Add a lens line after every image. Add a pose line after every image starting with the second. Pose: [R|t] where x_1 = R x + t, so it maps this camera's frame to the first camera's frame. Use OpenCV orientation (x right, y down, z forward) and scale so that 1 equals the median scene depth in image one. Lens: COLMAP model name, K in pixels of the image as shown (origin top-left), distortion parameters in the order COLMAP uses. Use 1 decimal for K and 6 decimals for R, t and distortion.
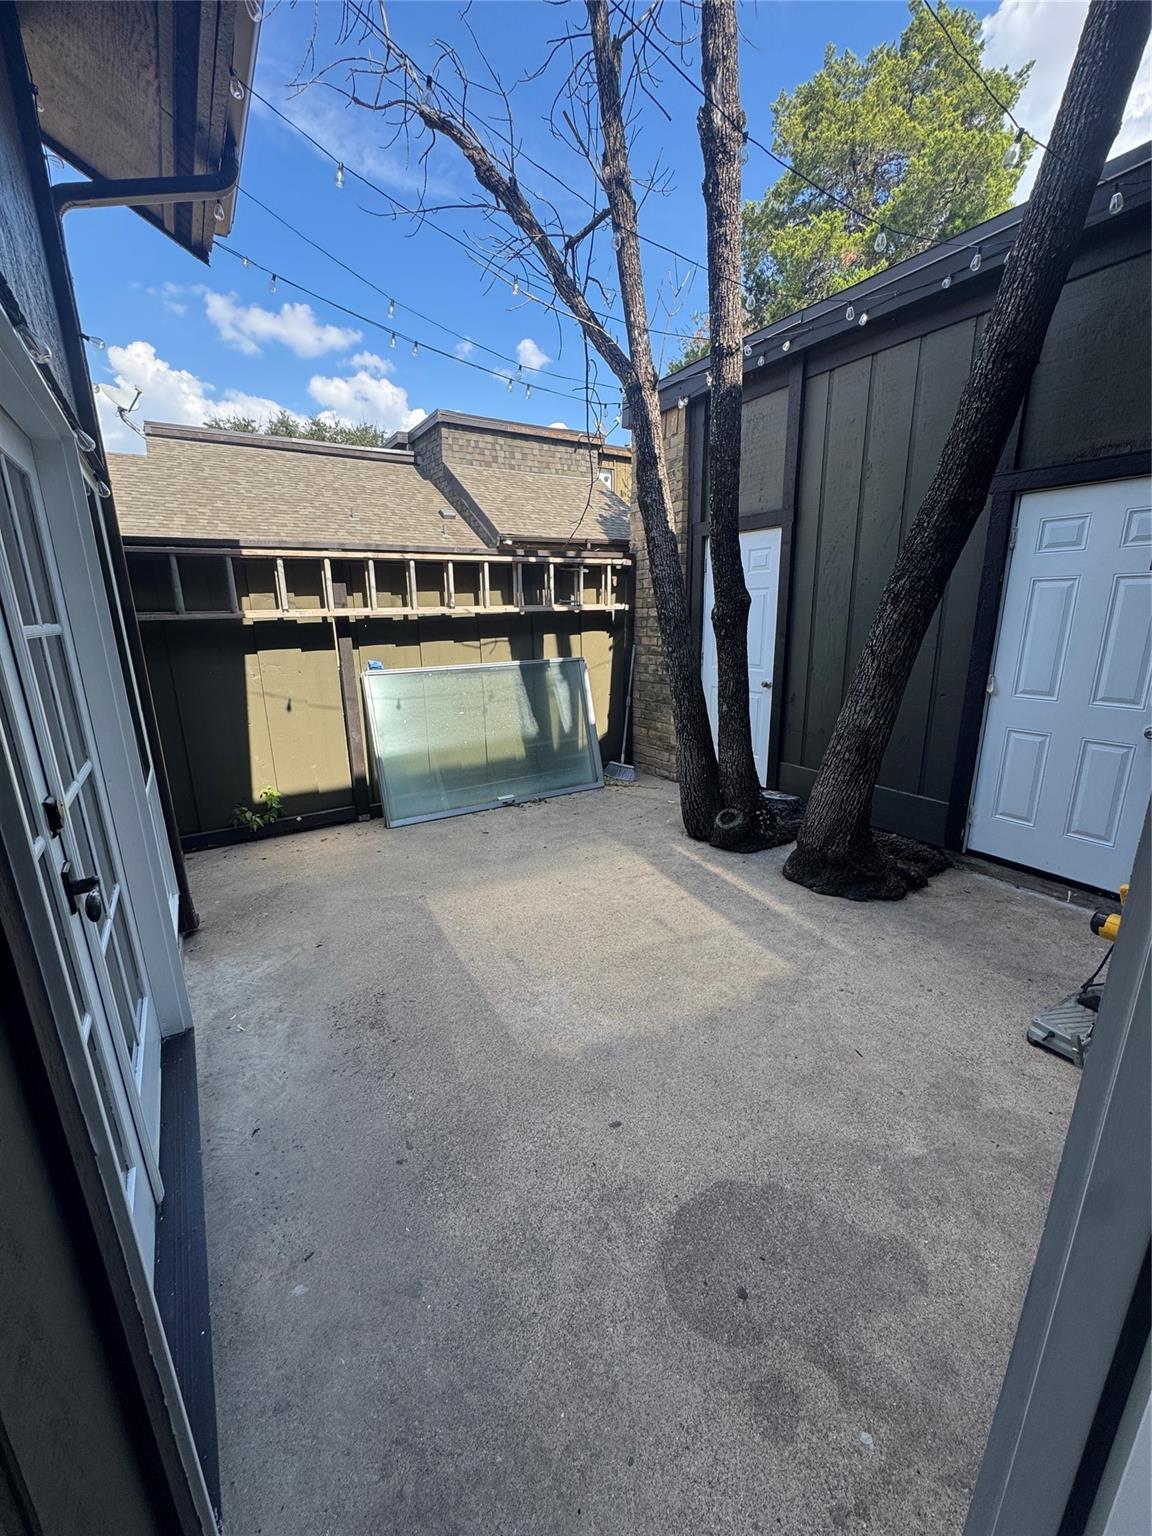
lens RADIAL K [[615.4, 0, 576.8], [0, 615.4, 769.6], [0, 0, 1]] dist [-0.001941, 0.000041]
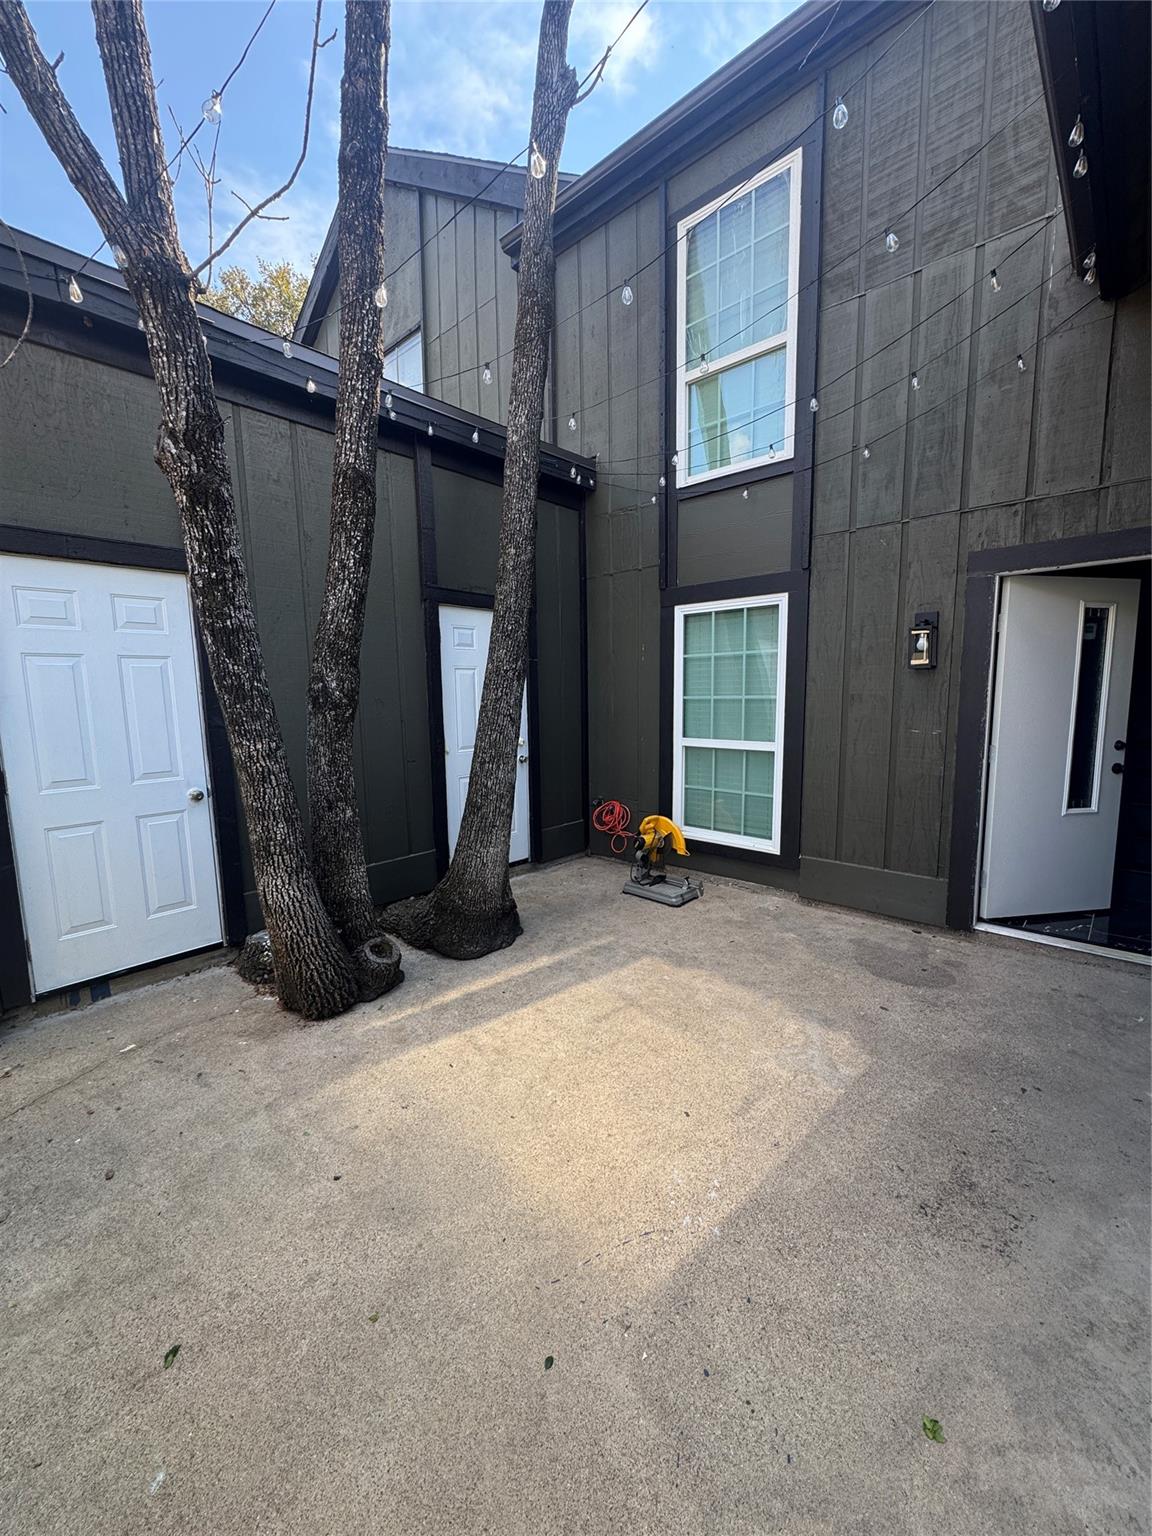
lens RADIAL K [[615.4, 0, 576.8], [0, 615.4, 769.6], [0, 0, 1]] dist [-0.001941, 0.000041]
pose [[-0.265199, -0.102414, 0.958739, -0.651091], [0.261147, 0.949548, 0.173669, -0.251602], [-0.928155, 0.296429, -0.225074, 1.086412]]
